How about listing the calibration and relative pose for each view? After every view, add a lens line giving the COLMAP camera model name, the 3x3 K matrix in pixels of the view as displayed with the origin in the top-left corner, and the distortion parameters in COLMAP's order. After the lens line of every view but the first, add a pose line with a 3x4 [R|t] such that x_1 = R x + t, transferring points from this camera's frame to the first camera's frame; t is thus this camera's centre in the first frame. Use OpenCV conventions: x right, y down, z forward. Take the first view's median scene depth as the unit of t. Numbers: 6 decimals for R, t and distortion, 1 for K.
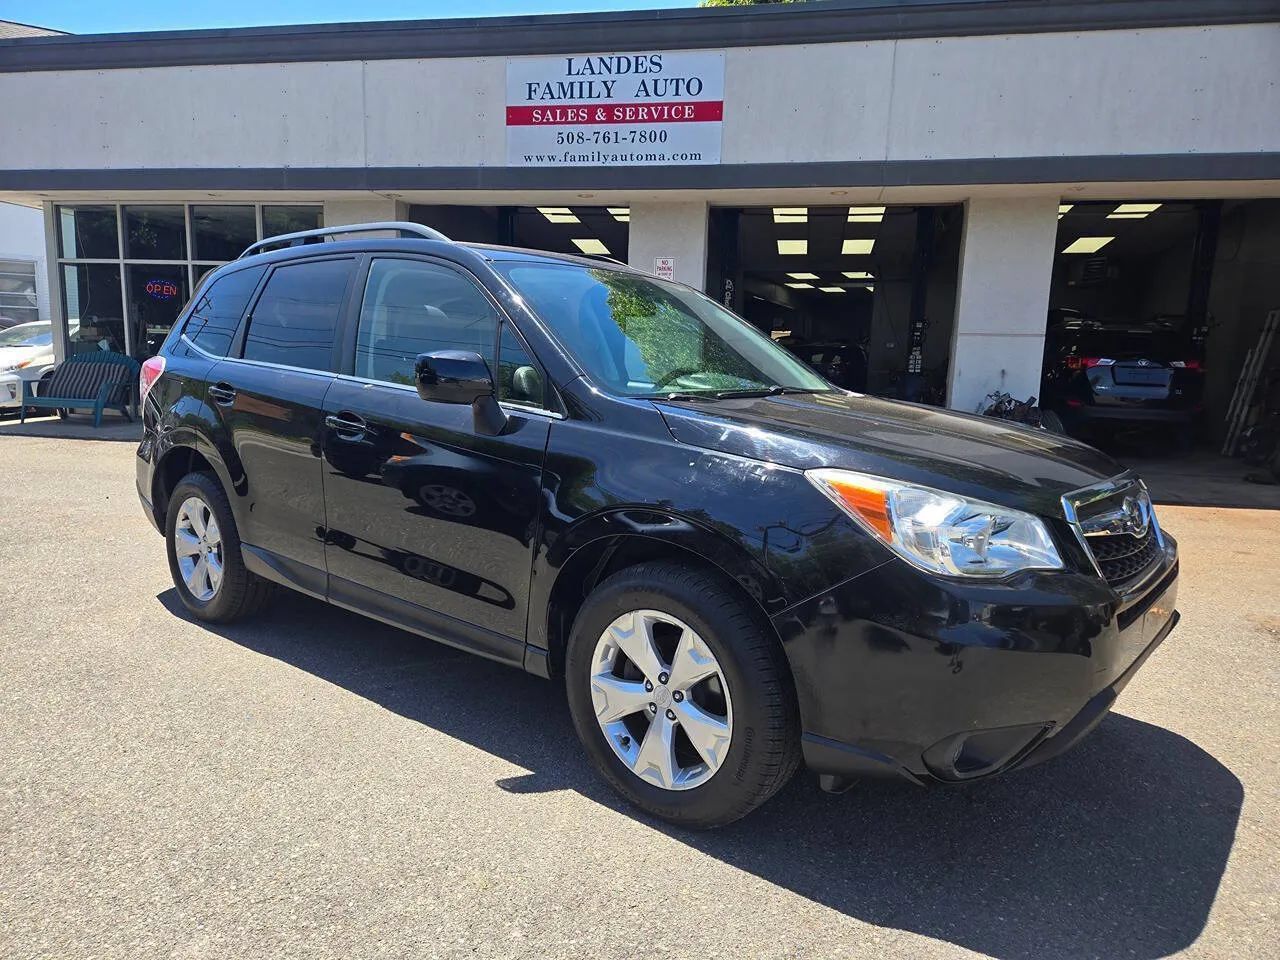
lens RADIAL K [[863.3, 0, 635.7], [0, 863.3, 481.3], [0, 0, 1]] dist [0.071927, -0.058548]
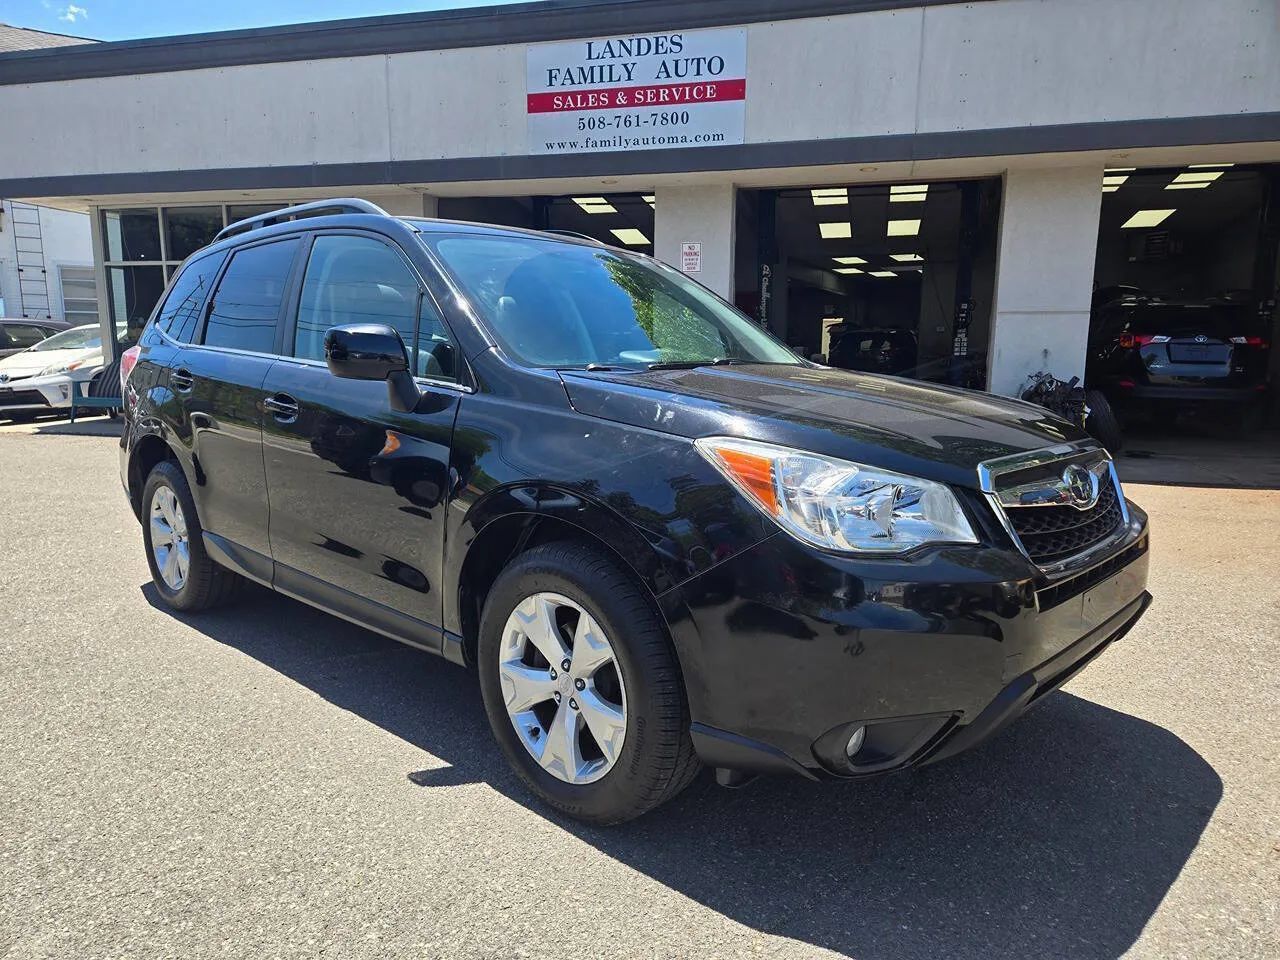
lens RADIAL K [[863.3, 0, 643.9], [0, 863.3, 482.0], [0, 0, 1]] dist [0.071927, -0.058548]
pose [[0.997882, -0.011976, -0.063938, 0.095372], [0.012445, 0.999898, 0.006948, 0.012428], [0.063848, -0.007729, 0.997930, 0.036742]]
